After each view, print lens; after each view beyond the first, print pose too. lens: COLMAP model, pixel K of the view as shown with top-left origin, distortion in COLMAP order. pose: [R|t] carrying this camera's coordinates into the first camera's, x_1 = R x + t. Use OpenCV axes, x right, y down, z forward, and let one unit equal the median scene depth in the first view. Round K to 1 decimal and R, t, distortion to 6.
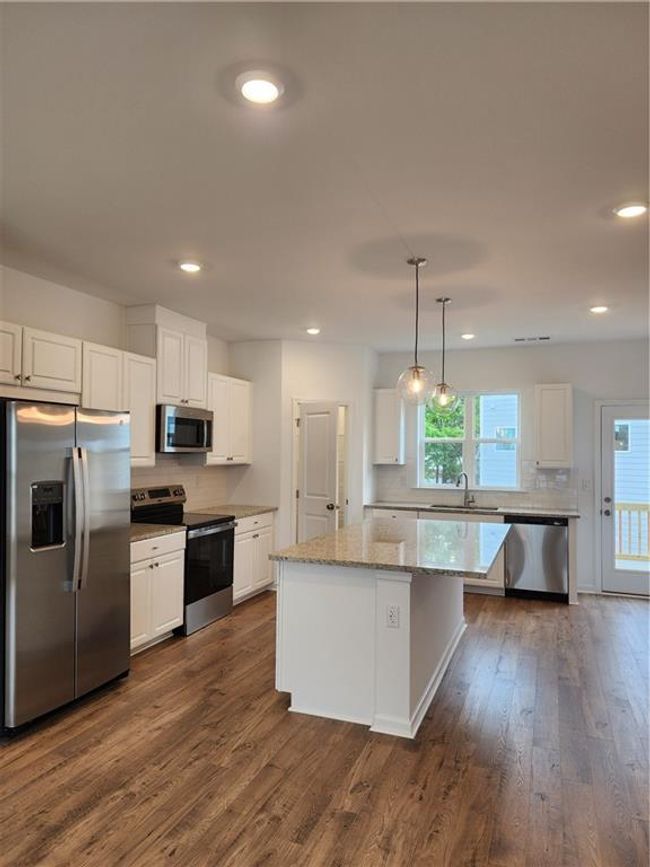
lens RADIAL K [[594.0, 0, 308.8], [0, 594.0, 438.6], [0, 0, 1]] dist [0.041824, -0.024095]
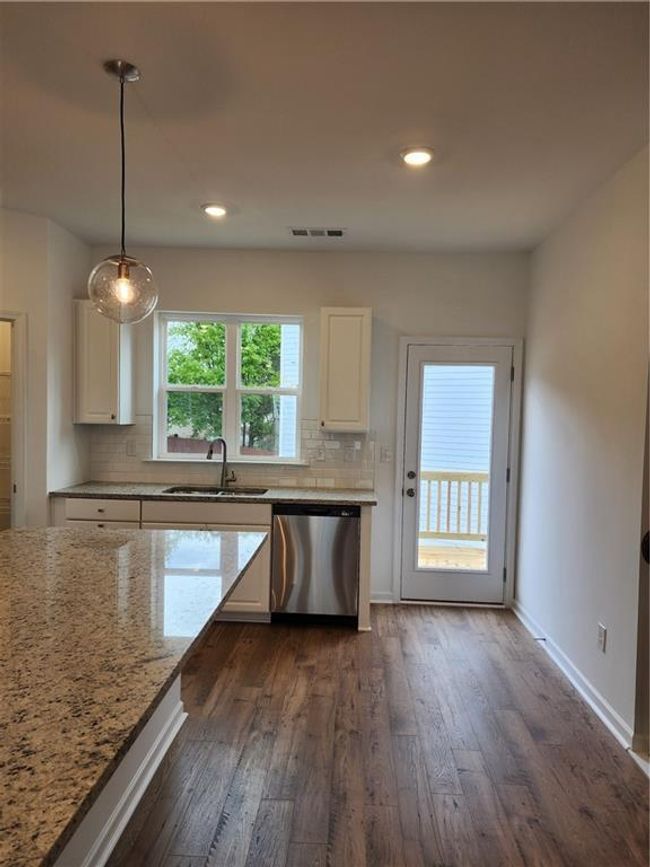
lens RADIAL K [[594.0, 0, 328.1], [0, 594.0, 435.4], [0, 0, 1]] dist [0.041824, -0.024095]
pose [[0.941808, -0.000077, 0.336152, 0.166646], [-0.022302, 0.997783, 0.062710, 0.011821], [-0.335411, -0.066558, 0.939718, 0.372707]]
